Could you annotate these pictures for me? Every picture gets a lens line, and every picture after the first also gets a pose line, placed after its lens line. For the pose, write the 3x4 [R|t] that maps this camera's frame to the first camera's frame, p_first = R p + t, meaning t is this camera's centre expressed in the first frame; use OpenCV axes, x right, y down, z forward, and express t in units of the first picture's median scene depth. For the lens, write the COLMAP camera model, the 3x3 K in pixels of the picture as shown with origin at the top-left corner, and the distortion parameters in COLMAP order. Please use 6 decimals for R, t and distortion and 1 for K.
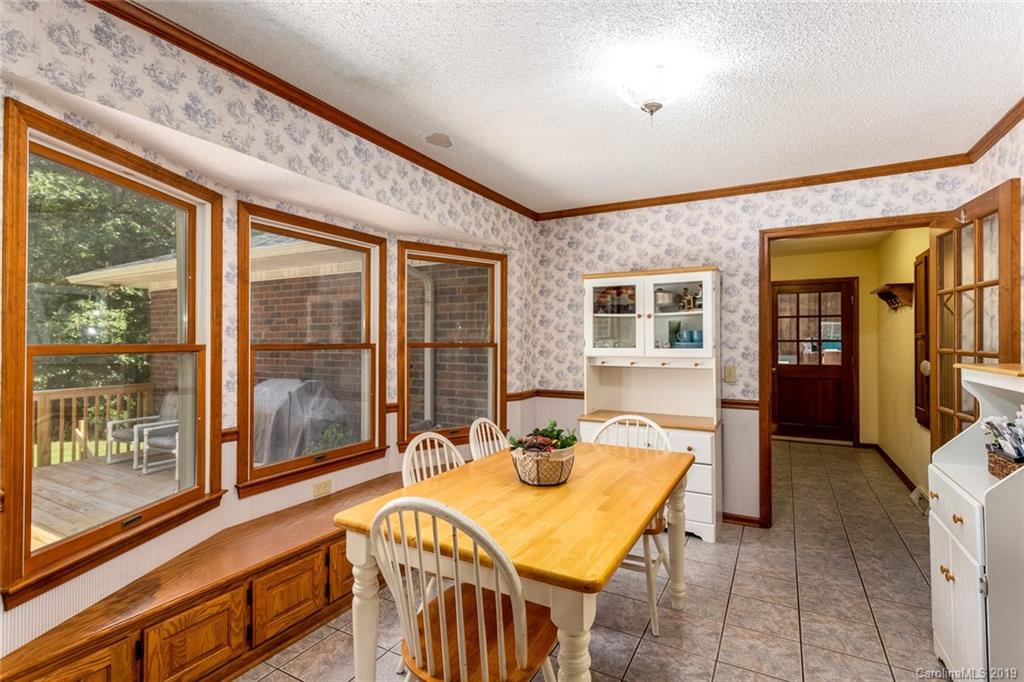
lens RADIAL K [[486.6, 0, 507.2], [0, 486.6, 340.5], [0, 0, 1]] dist [0.001768, 0.001085]
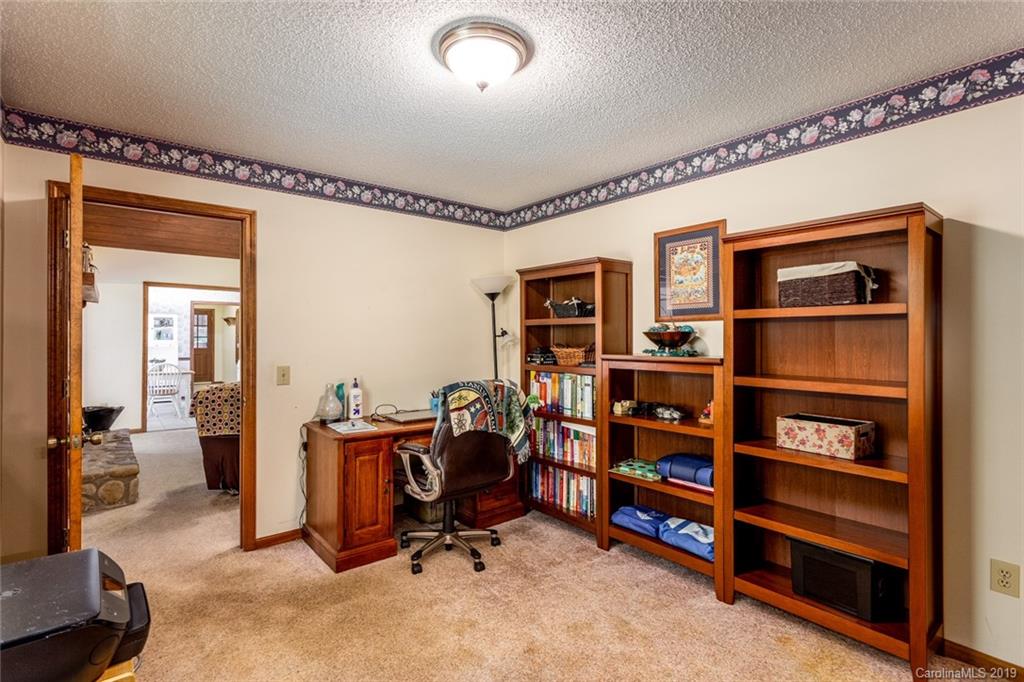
lens RADIAL K [[486.6, 0, 509.1], [0, 486.6, 339.1], [0, 0, 1]] dist [0.001768, 0.001085]
pose [[0.355390, -0.001157, 0.934718, -1.565941], [-0.005175, 0.999981, 0.003205, -0.009775], [-0.934704, -0.005976, 0.355377, -1.874217]]
